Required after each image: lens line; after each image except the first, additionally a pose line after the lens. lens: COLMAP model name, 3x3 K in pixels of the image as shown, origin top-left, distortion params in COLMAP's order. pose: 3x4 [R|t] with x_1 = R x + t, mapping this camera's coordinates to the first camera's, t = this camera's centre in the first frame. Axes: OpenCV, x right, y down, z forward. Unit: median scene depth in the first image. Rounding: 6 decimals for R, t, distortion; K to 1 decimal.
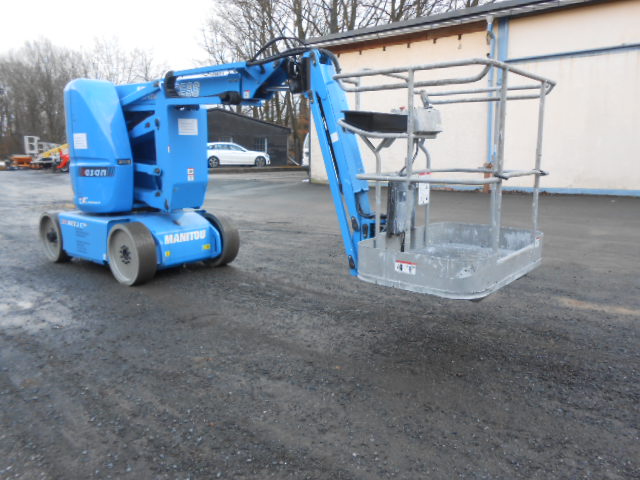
lens RADIAL K [[501.3, 0, 321.0], [0, 501.3, 228.7], [0, 0, 1]] dist [-0.002599, 0.005515]
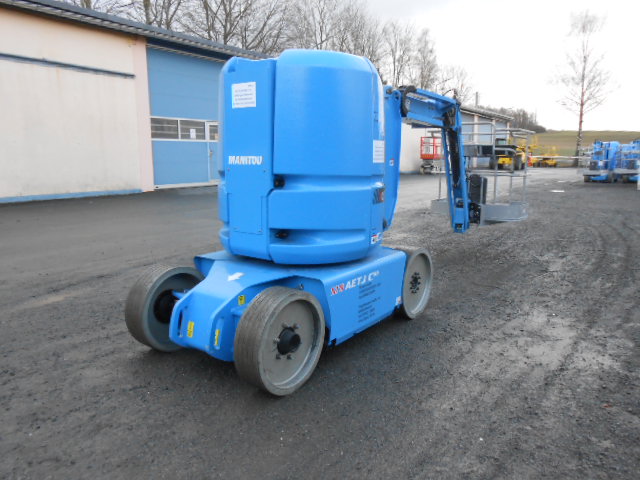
lens RADIAL K [[501.3, 0, 320.1], [0, 501.3, 237.2], [0, 0, 1]] dist [-0.042816, 0.066463]
pose [[-0.065505, -0.158921, 0.985116, -1.202736], [0.140418, 0.975945, 0.166779, -0.196604], [-0.987923, 0.149253, -0.041614, 1.142161]]
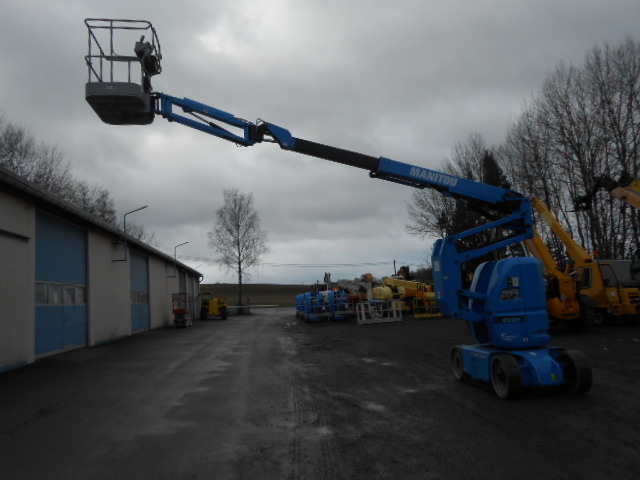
lens RADIAL K [[501.3, 0, 320.1], [0, 501.3, 237.2], [0, 0, 1]] dist [-0.042816, 0.066463]
pose [[-0.705612, 0.128795, 0.696795, -1.176988], [0.156761, 0.987351, -0.023757, -0.461216], [-0.691041, 0.092467, -0.716876, 2.726964]]
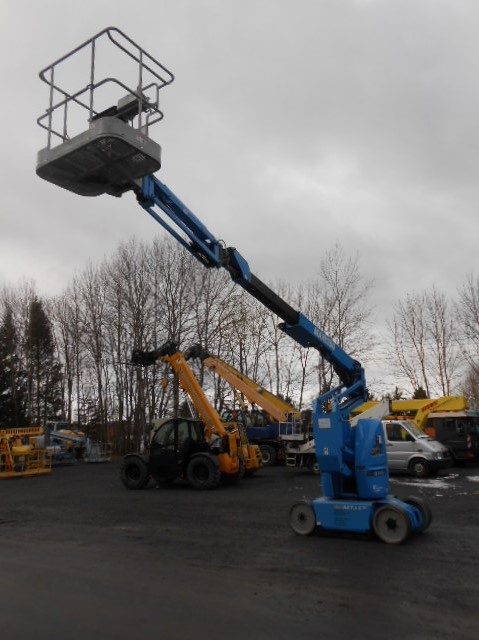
lens RADIAL K [[501.3, 0, 243.6], [0, 501.3, 319.9], [0, 0, 1]] dist [-0.002599, 0.005515]
pose [[-0.997887, 0.029893, -0.057689, 0.086292], [0.034366, 0.996346, -0.078187, -0.577984], [0.055141, -0.080005, -0.995268, 3.052170]]
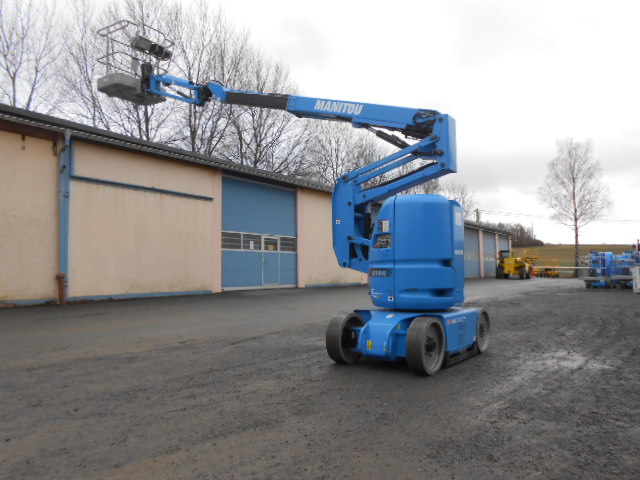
lens RADIAL K [[501.3, 0, 320.1], [0, 501.3, 237.2], [0, 0, 1]] dist [-0.042816, 0.066463]
pose [[-0.060854, 0.066575, 0.995924, -1.730344], [0.143276, 0.988023, -0.057292, -0.190221], [-0.987810, 0.139206, -0.069663, 1.455259]]
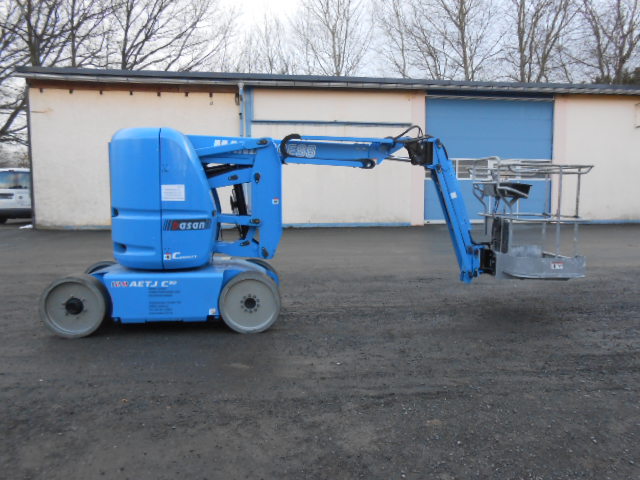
lens RADIAL K [[492.0, 0, 327.1], [0, 492.0, 238.7], [0, 0, 1]] dist [-0.055108, 0.076256]
pose [[0.694561, -0.063013, 0.716669, -0.942317], [0.100913, 0.994842, -0.010328, -0.051287], [-0.712321, 0.079495, 0.697337, 0.167596]]
